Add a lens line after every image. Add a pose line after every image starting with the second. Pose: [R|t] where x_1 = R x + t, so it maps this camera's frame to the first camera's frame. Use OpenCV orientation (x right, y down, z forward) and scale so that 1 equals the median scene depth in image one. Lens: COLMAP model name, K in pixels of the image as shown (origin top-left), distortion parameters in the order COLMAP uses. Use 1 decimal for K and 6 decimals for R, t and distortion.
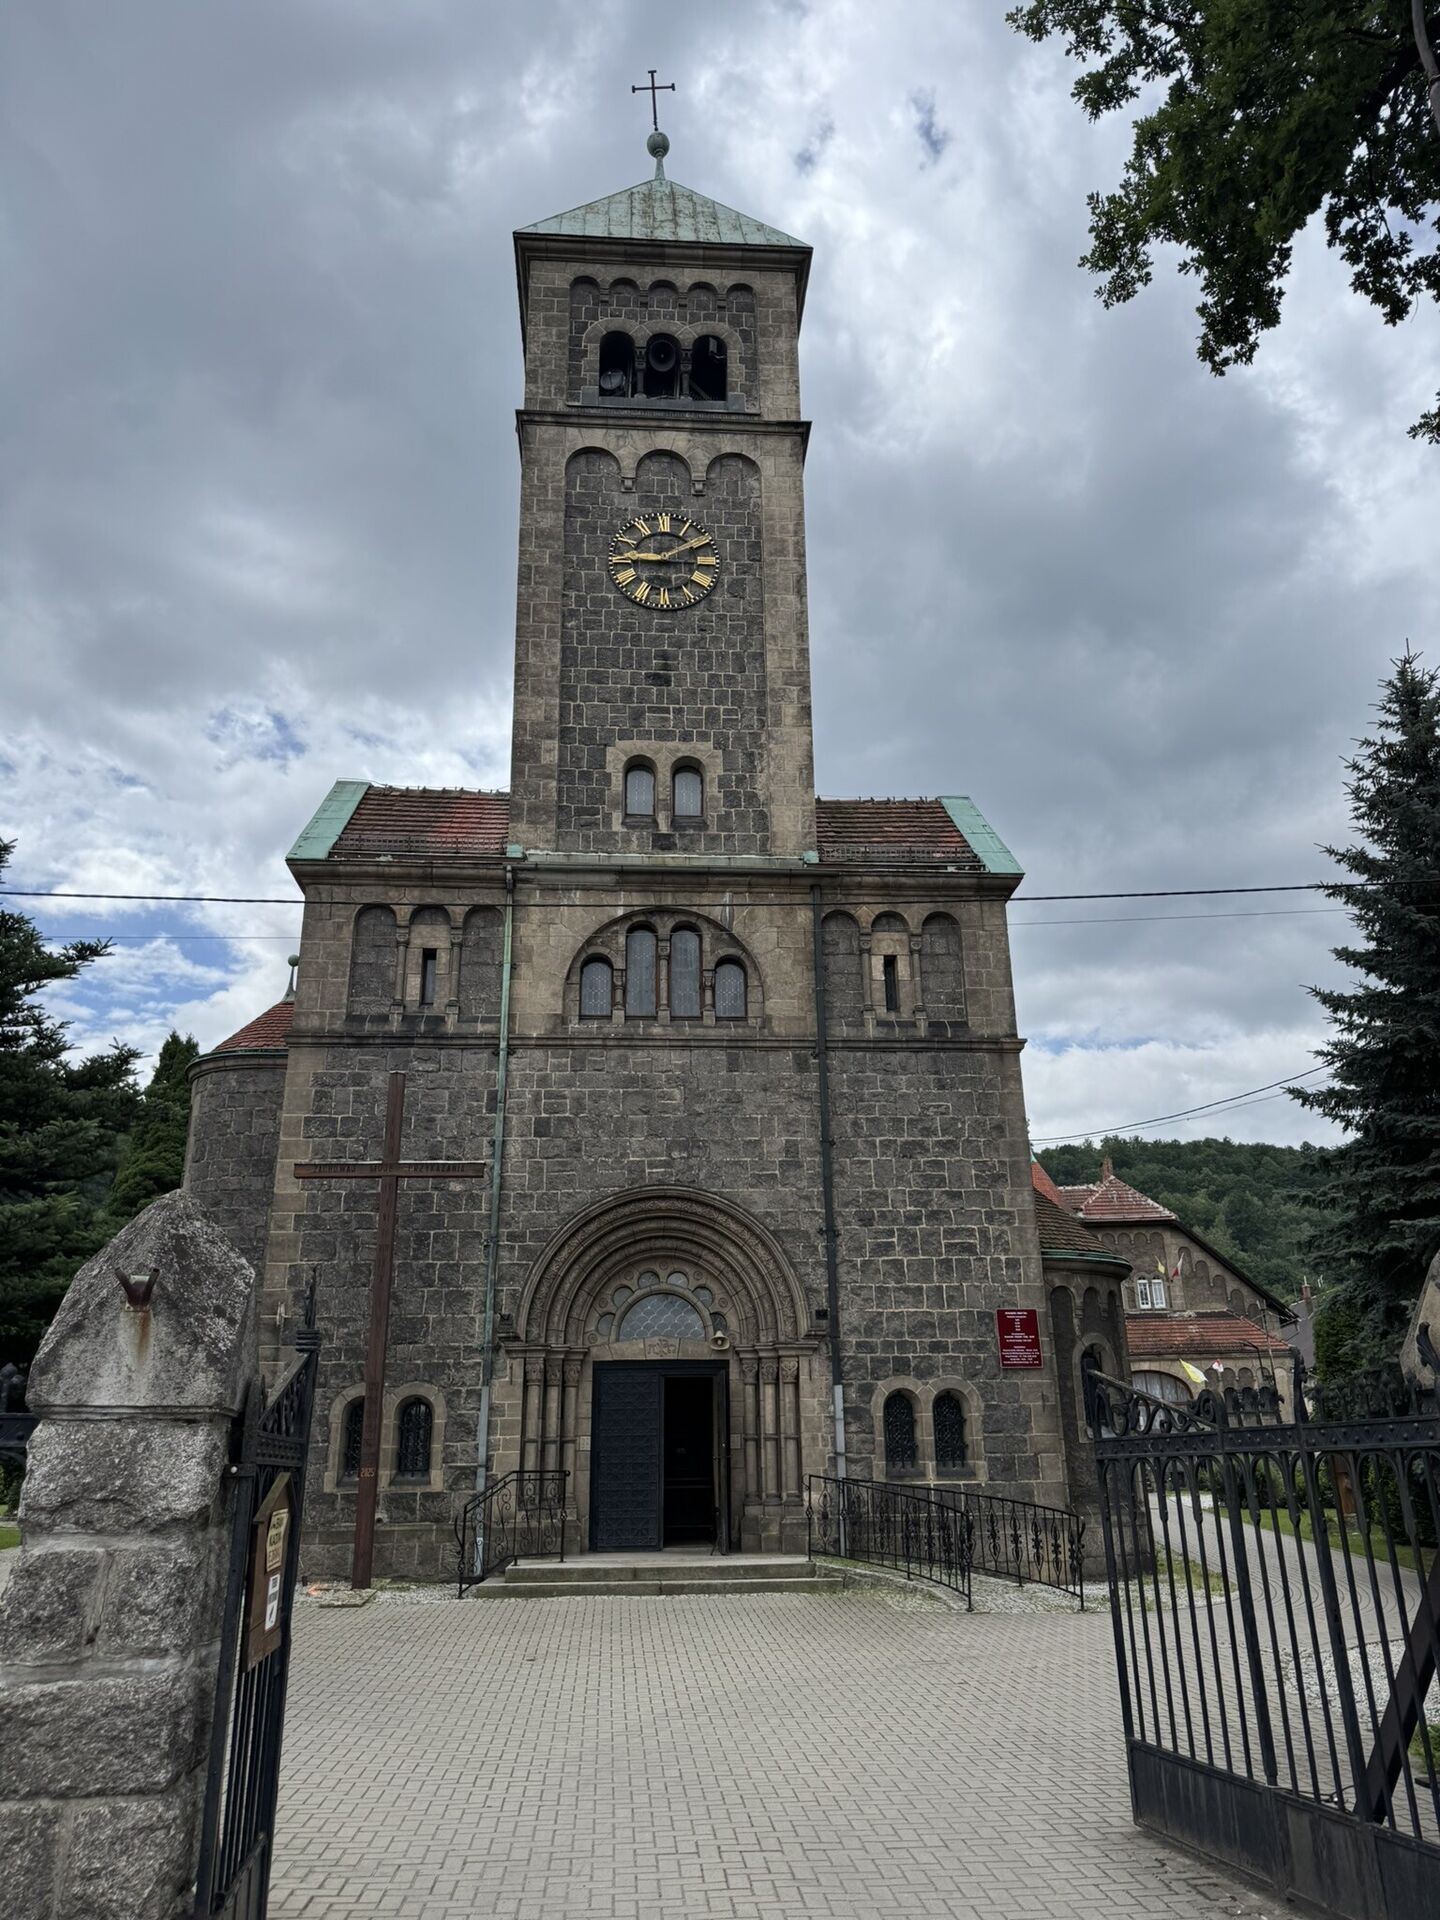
lens RADIAL K [[1375.9, 0, 720.0], [0, 1375.9, 960.0], [0, 0, 1]] dist [-0.000459, -0.000872]
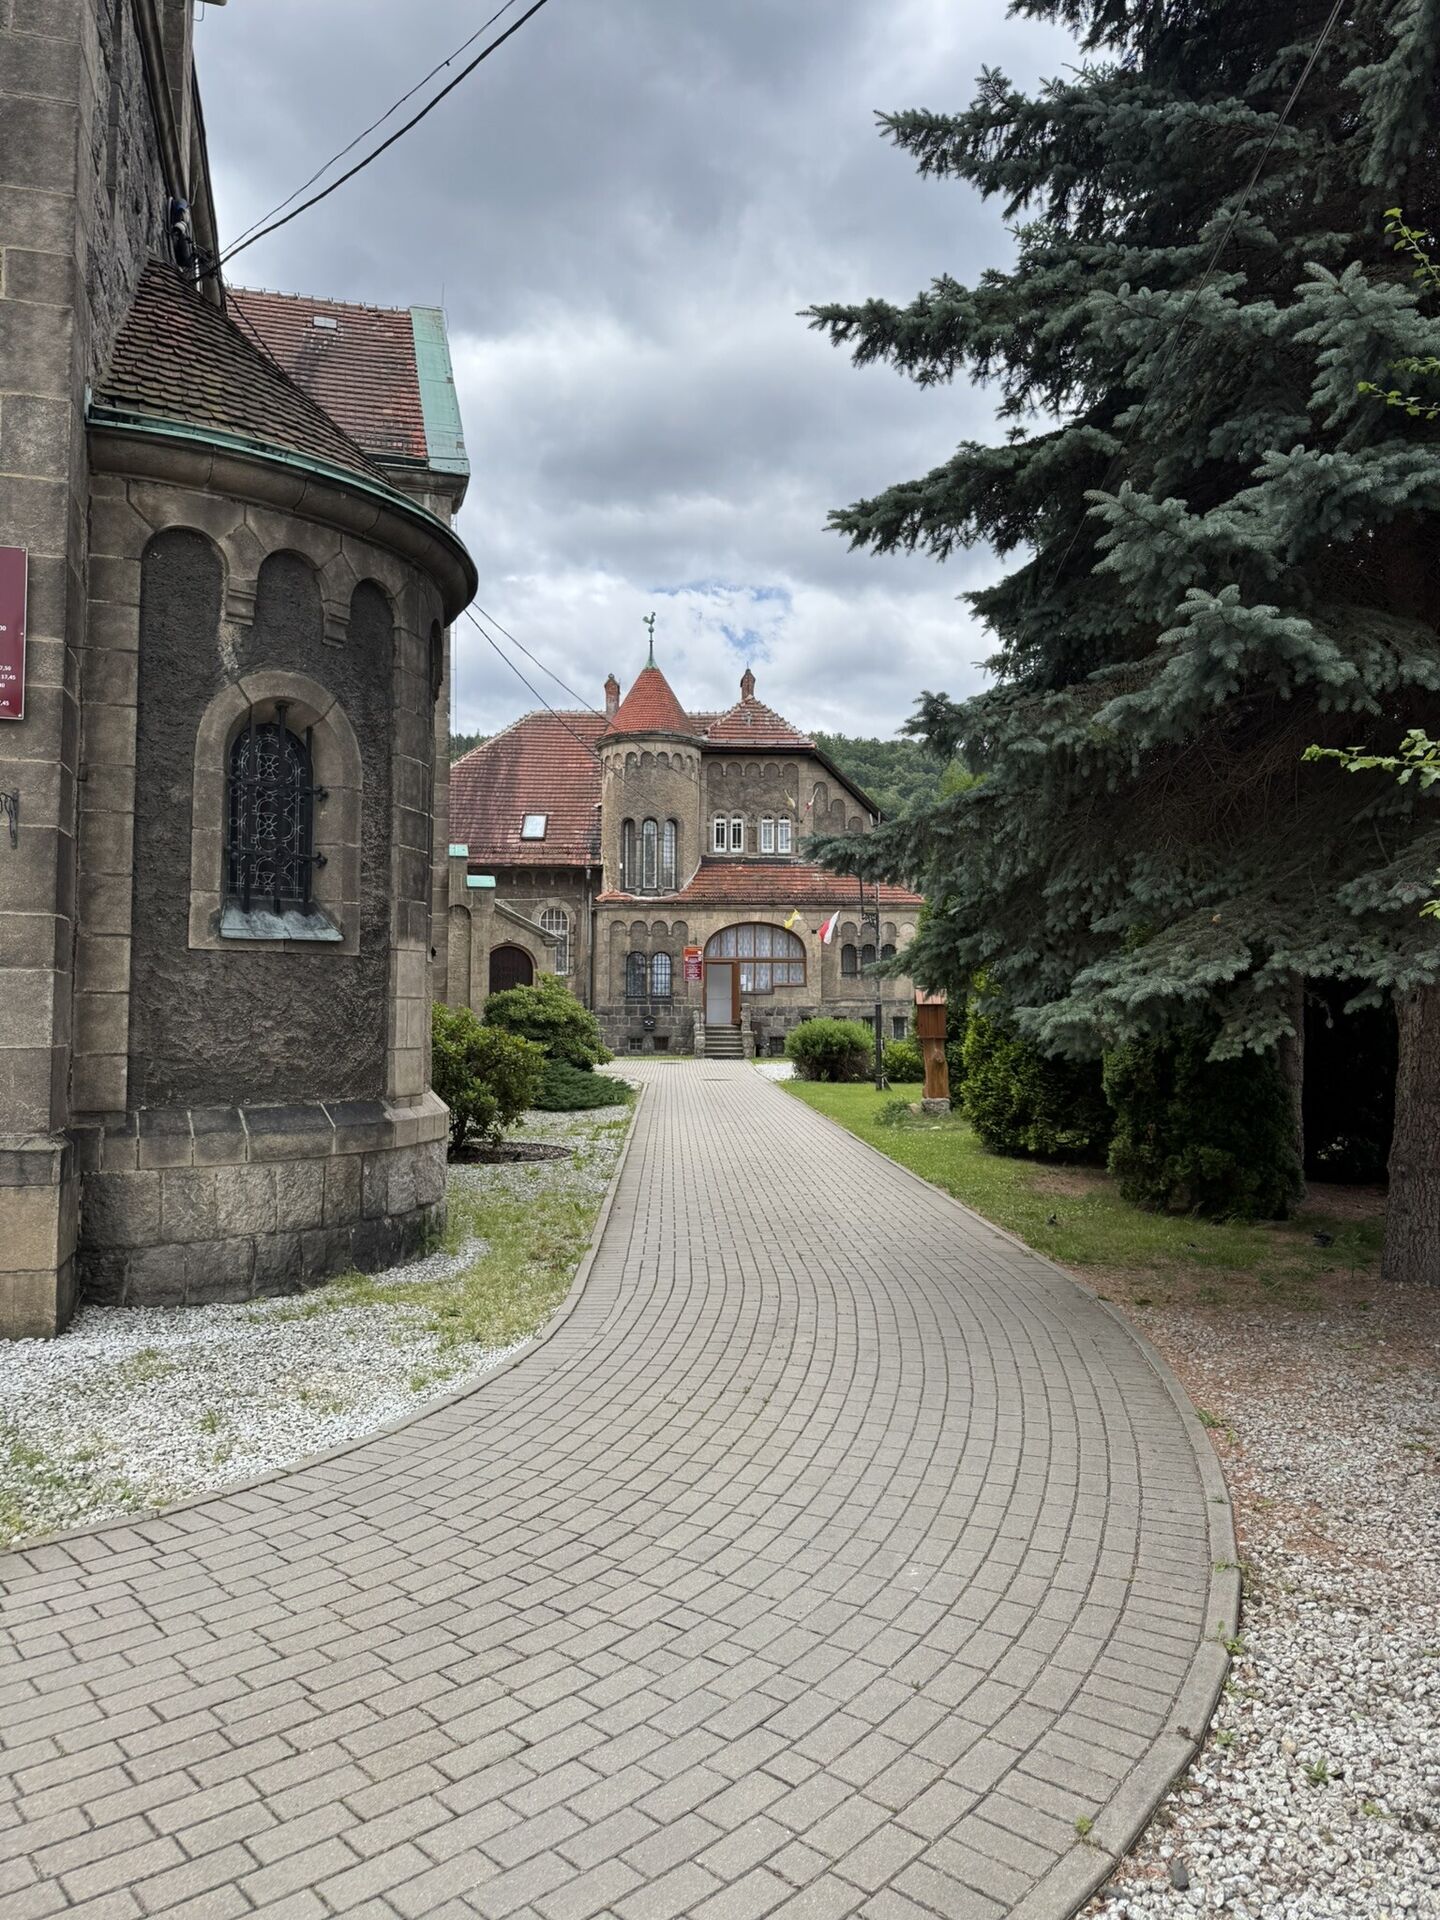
lens RADIAL K [[1375.9, 0, 720.0], [0, 1375.9, 960.0], [0, 0, 1]] dist [-0.000459, -0.000872]
pose [[0.976948, 0.030427, 0.211299, 0.111464], [-0.091860, 0.953387, 0.287430, 0.081935], [-0.192704, -0.300214, 0.934204, 0.218894]]
